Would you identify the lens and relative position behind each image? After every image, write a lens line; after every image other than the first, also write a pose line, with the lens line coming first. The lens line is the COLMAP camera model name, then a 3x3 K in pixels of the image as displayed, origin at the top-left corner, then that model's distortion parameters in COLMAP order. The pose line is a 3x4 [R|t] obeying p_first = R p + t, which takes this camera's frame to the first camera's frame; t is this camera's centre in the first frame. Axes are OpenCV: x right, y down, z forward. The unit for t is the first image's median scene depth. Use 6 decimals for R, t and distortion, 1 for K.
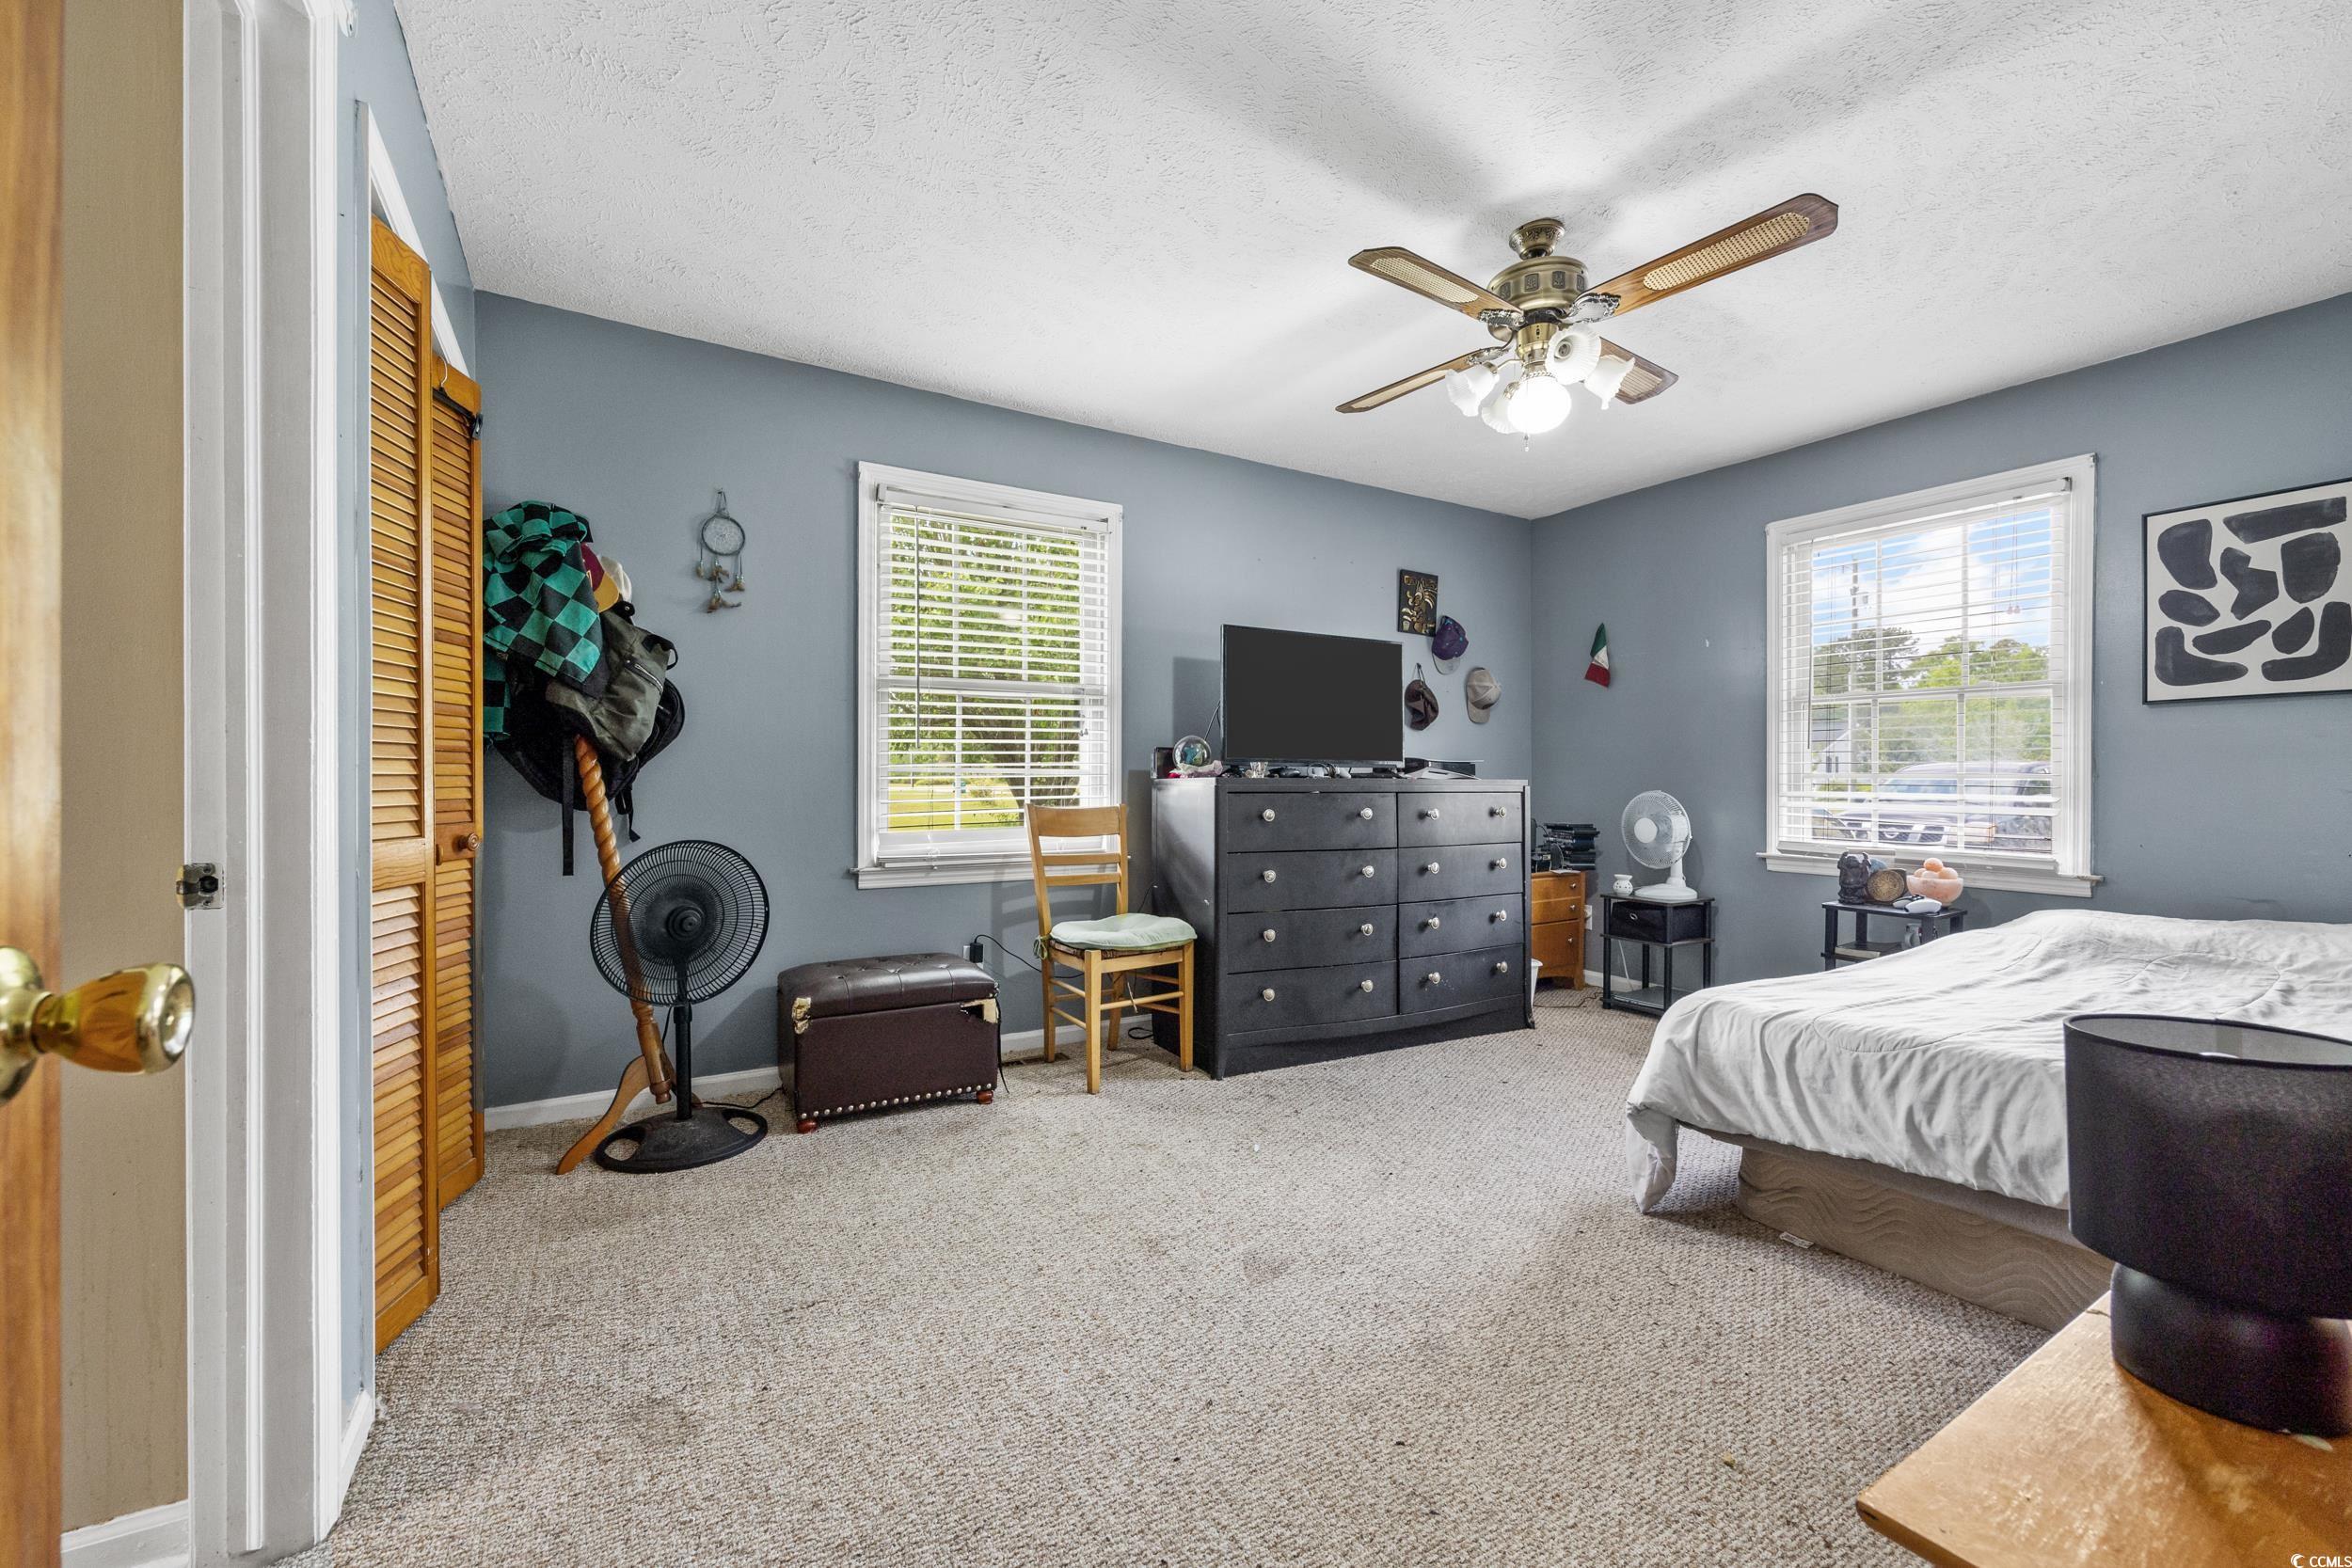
lens RADIAL K [[938.7, 0, 1167.1], [0, 938.7, 781.2], [0, 0, 1]] dist [-0.008453, 0.000703]
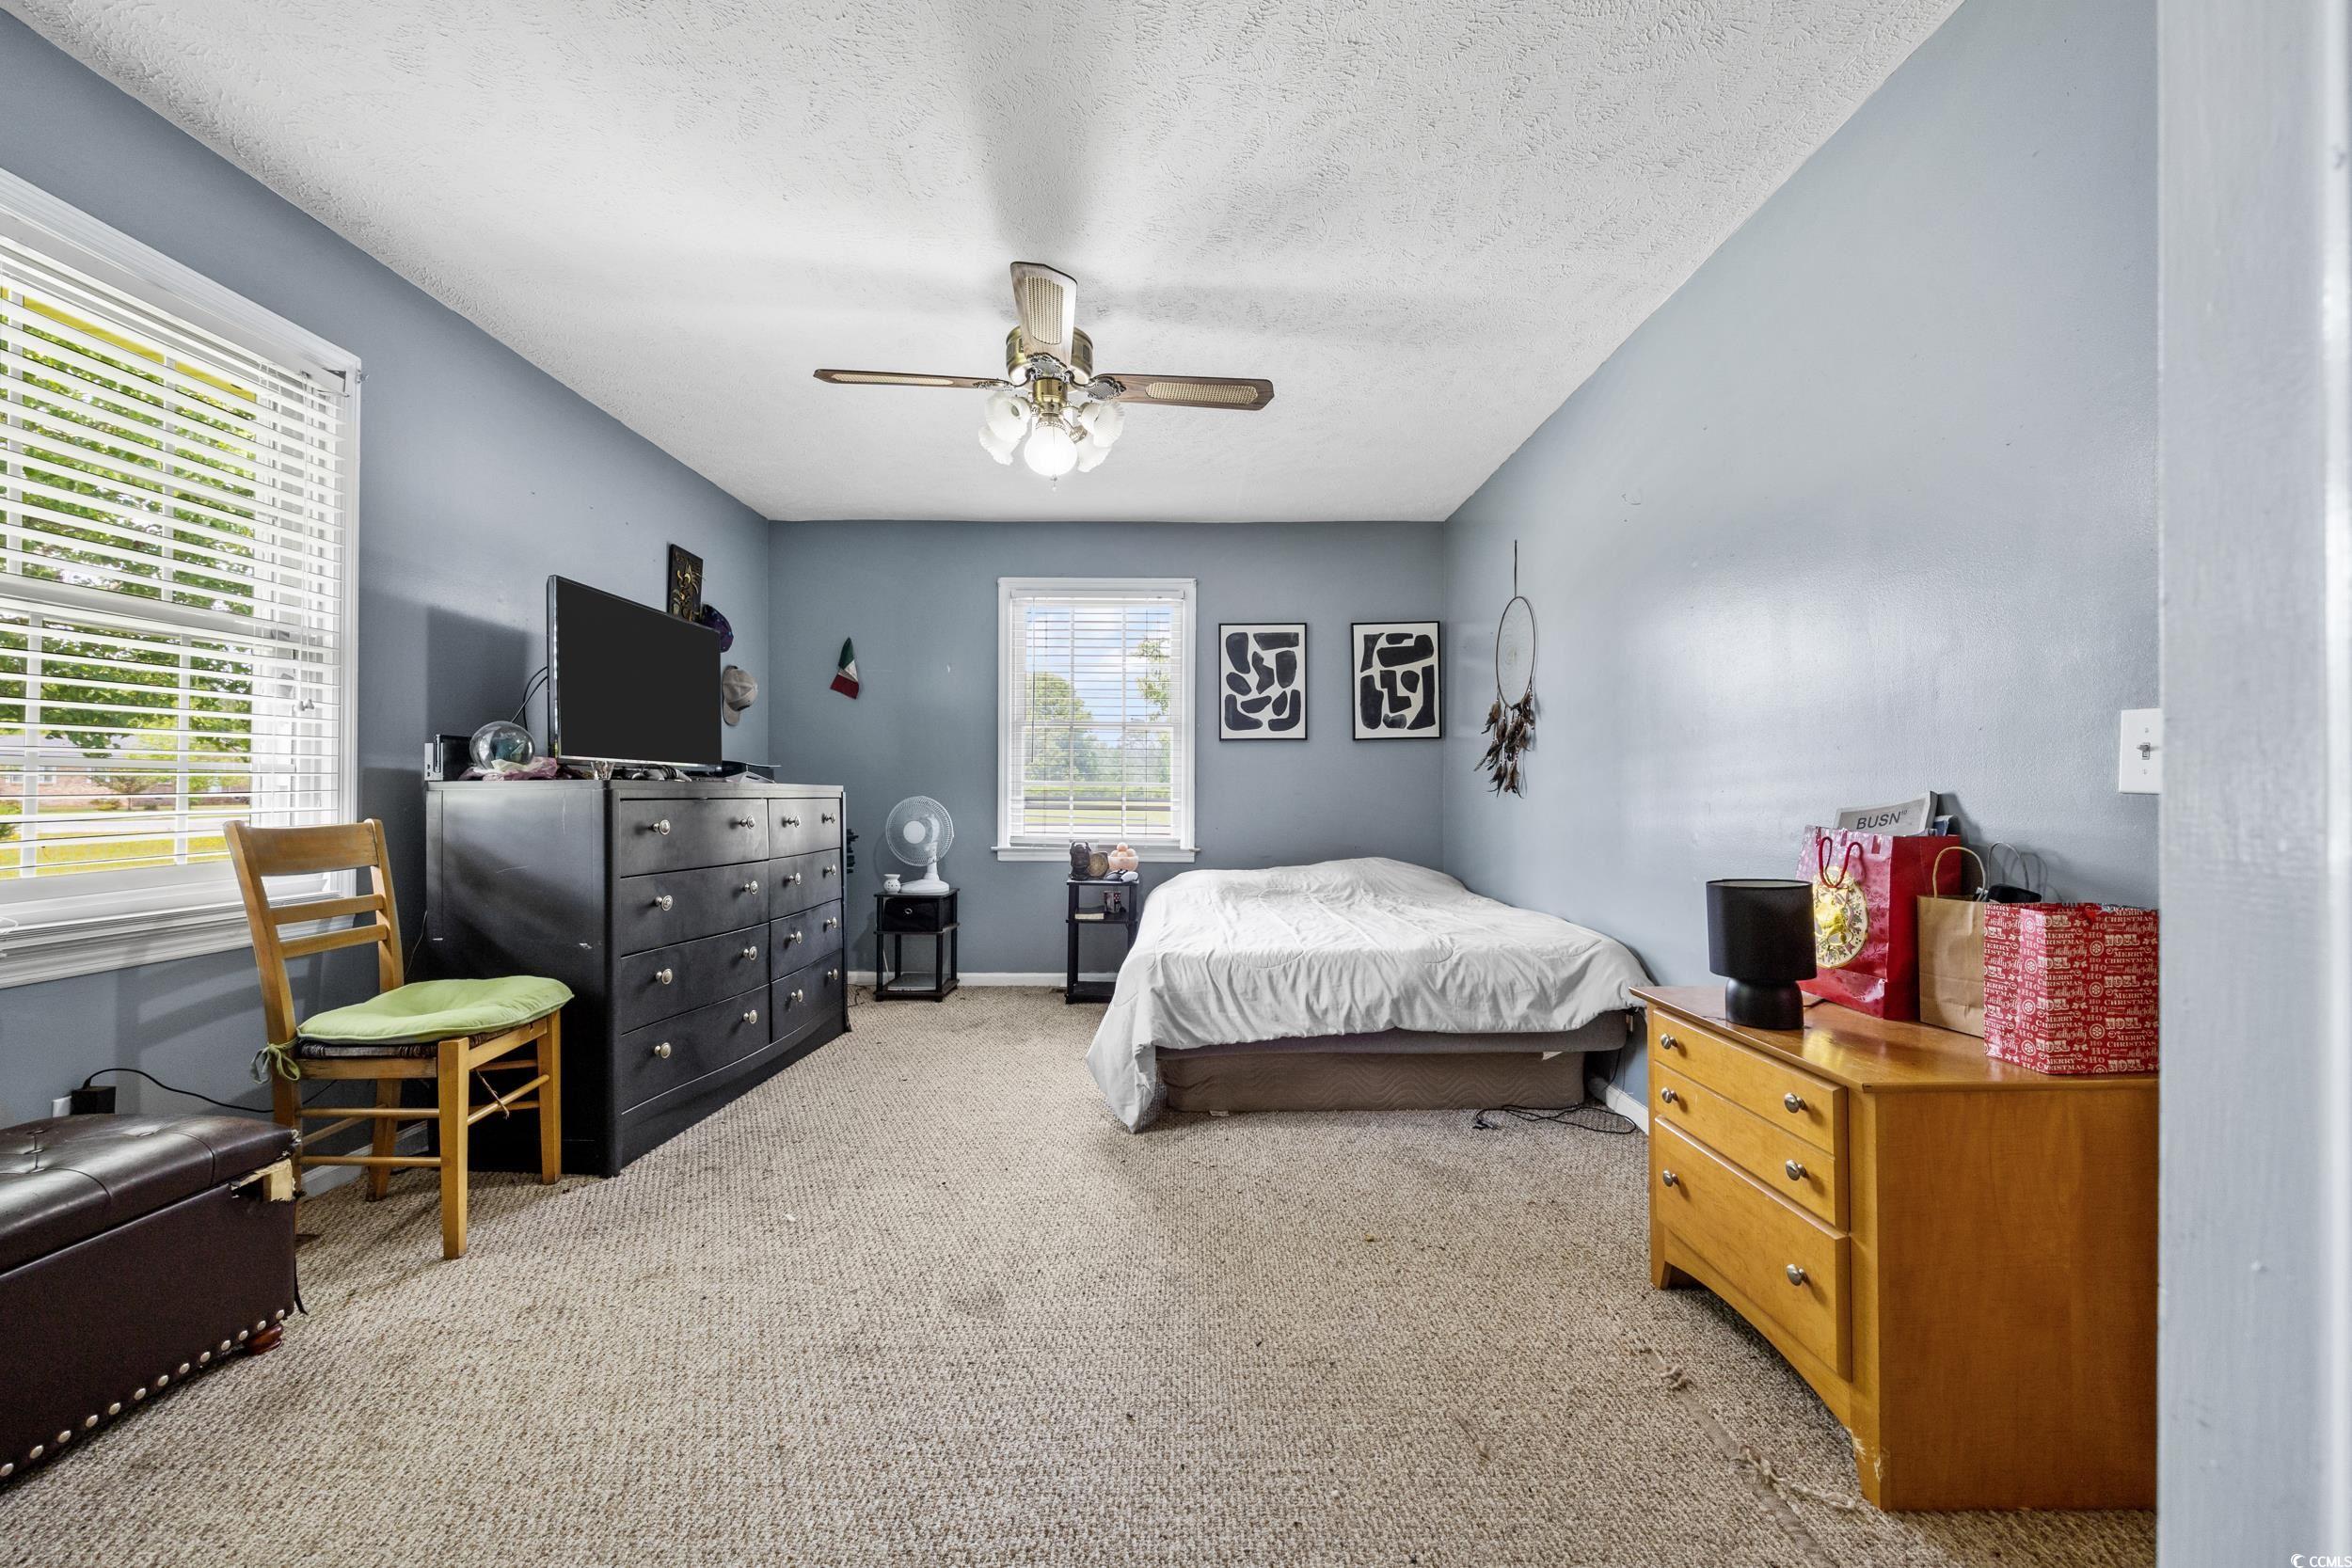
lens RADIAL K [[938.7, 0, 1176.6], [0, 938.7, 787.3], [0, 0, 1]] dist [-0.008453, 0.000703]
pose [[0.506033, 0.004022, 0.862505, -0.386740], [0.000079, 0.999989, -0.004709, 0.006514], [-0.862514, 0.002451, 0.506027, 0.230959]]
